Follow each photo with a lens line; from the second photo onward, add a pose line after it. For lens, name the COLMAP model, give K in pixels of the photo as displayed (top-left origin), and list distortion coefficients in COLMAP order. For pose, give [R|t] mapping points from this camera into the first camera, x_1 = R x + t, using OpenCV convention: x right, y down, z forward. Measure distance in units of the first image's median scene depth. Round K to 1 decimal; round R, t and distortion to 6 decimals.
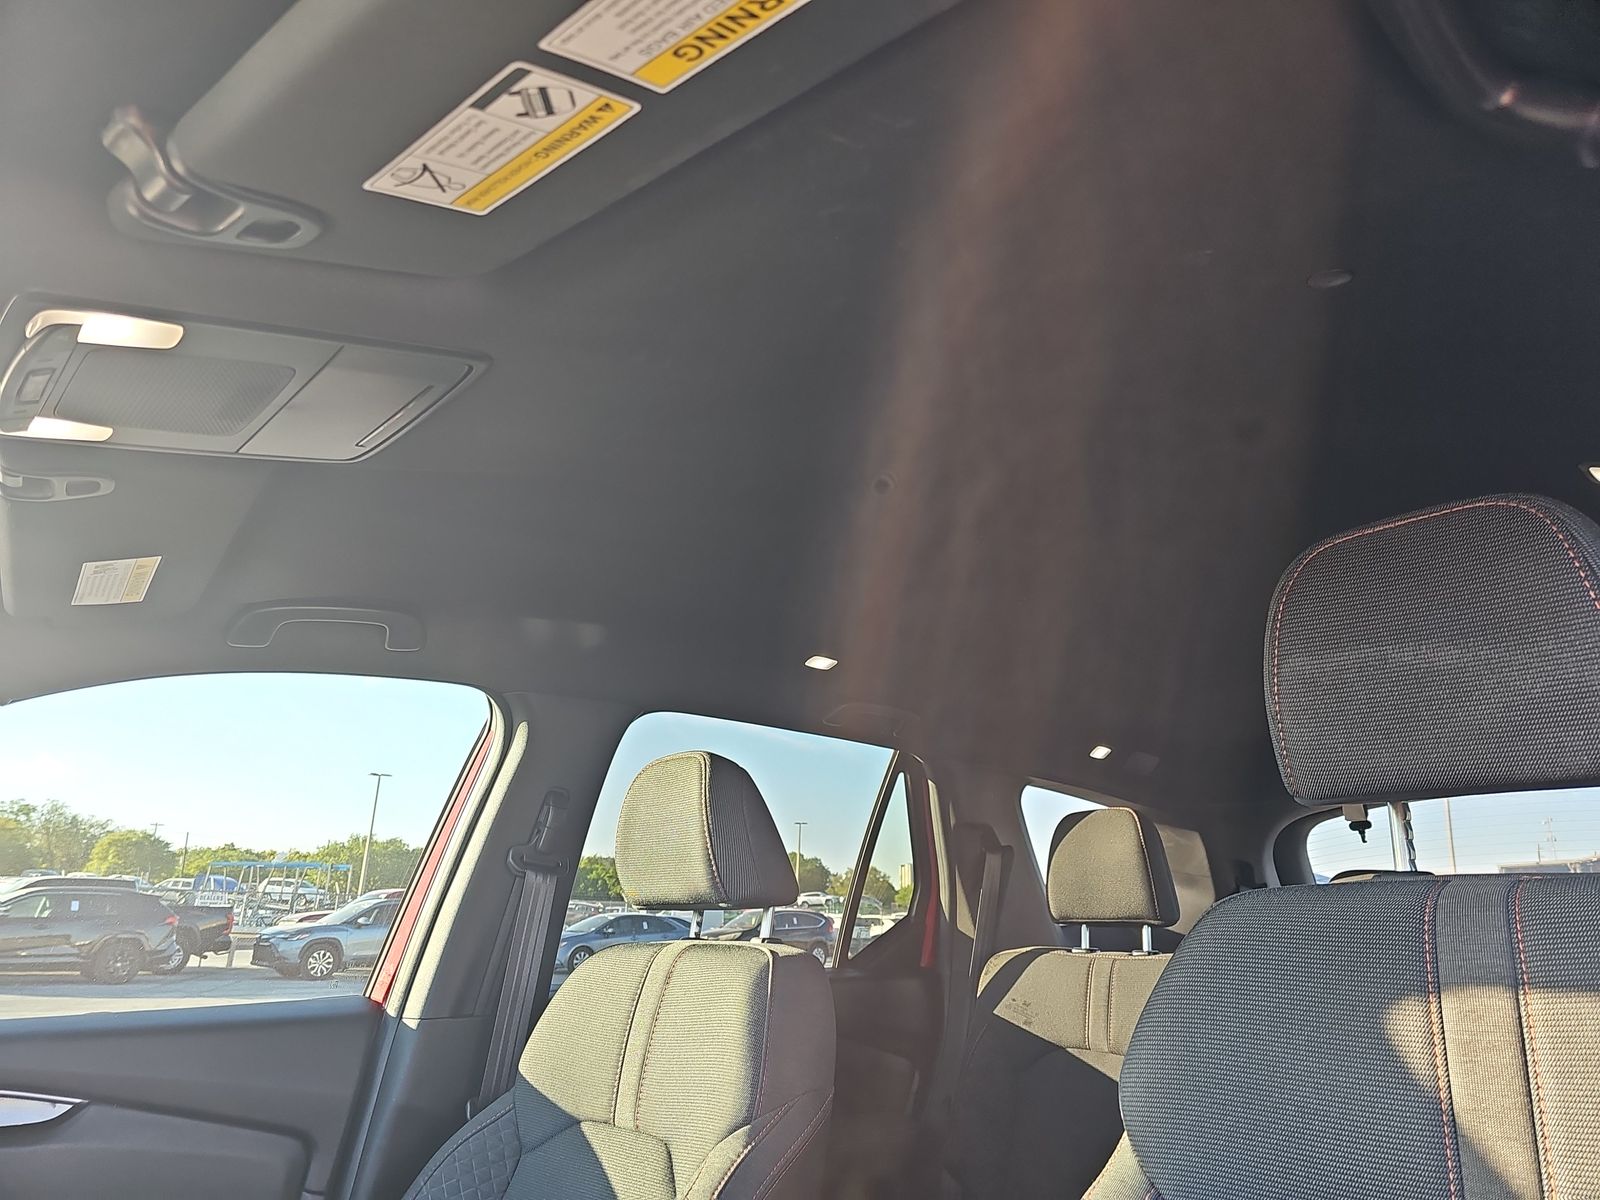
lens RADIAL K [[1074.2, 0, 795.9], [0, 1074.2, 630.1], [0, 0, 1]] dist [0.062713, -0.060315]
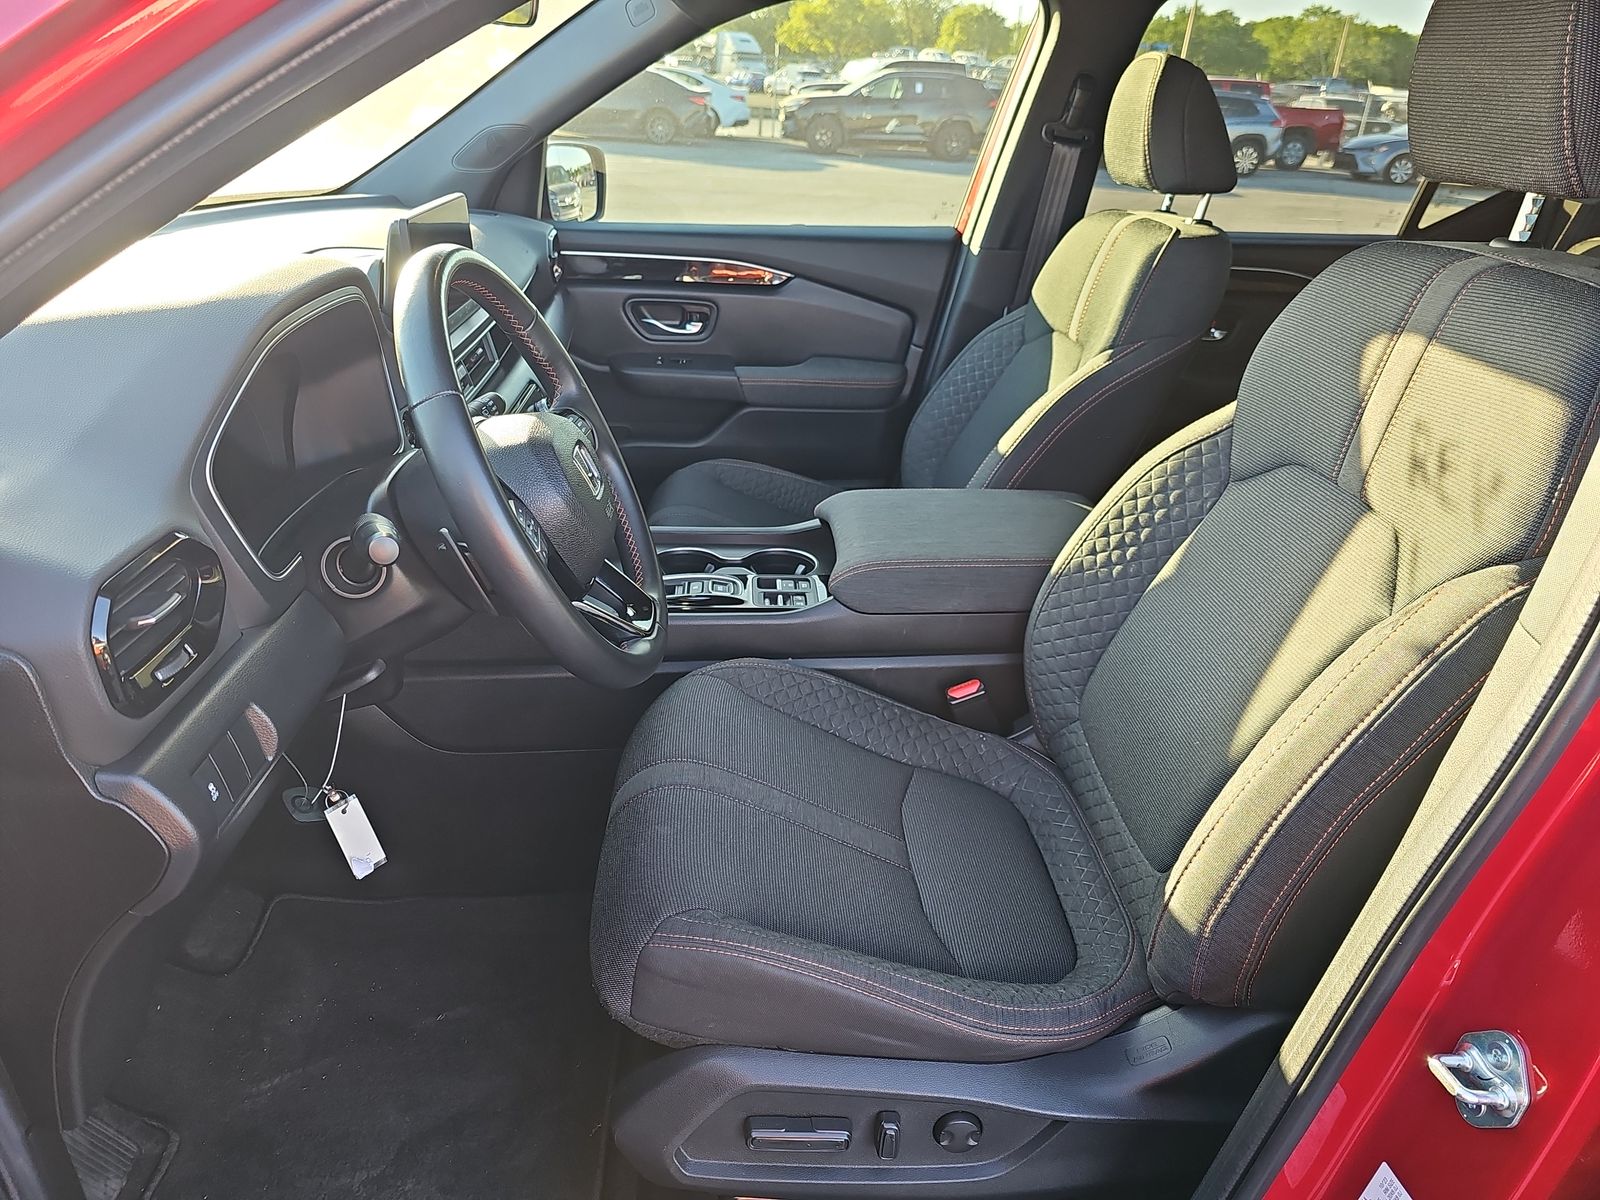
lens RADIAL K [[1074.2, 0, 795.9], [0, 1074.2, 630.1], [0, 0, 1]] dist [0.062713, -0.060315]
pose [[0.768247, 0.314215, -0.557732, 0.411744], [0.127111, 0.779023, 0.613975, -0.157531], [0.627406, -0.542579, 0.558542, -0.230804]]
